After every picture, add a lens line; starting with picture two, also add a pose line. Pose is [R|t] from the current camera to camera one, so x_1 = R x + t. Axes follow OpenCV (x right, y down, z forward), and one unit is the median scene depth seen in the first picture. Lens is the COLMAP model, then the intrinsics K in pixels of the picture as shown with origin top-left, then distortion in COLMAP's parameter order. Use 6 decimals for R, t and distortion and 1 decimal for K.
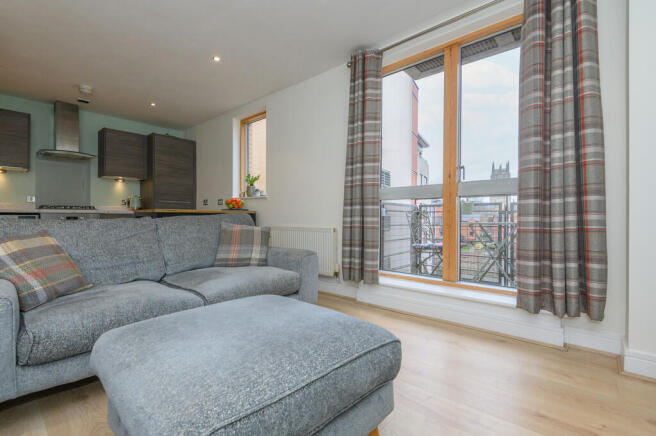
lens RADIAL K [[305.5, 0, 328.0], [0, 305.5, 218.0], [0, 0, 1]] dist [0.001360, 0.000065]
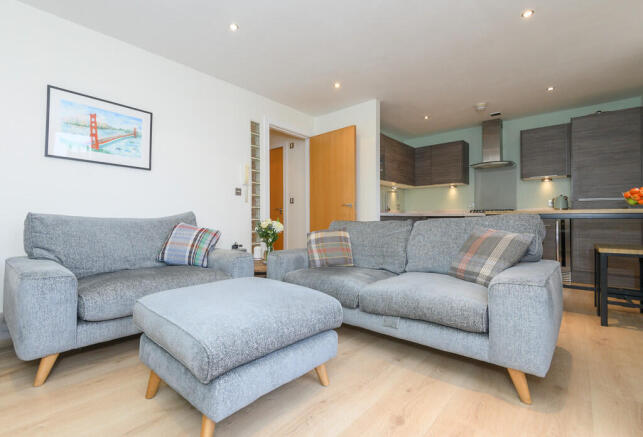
lens RADIAL K [[291.9, 0, 304.8], [0, 291.9, 220.1], [0, 0, 1]] dist [-0.000115, -0.000132]
pose [[-0.013425, 0.002470, -0.999907, 0.253365], [-0.002250, 0.999994, 0.002500, -0.000920], [0.999907, 0.002283, -0.013419, 0.307632]]
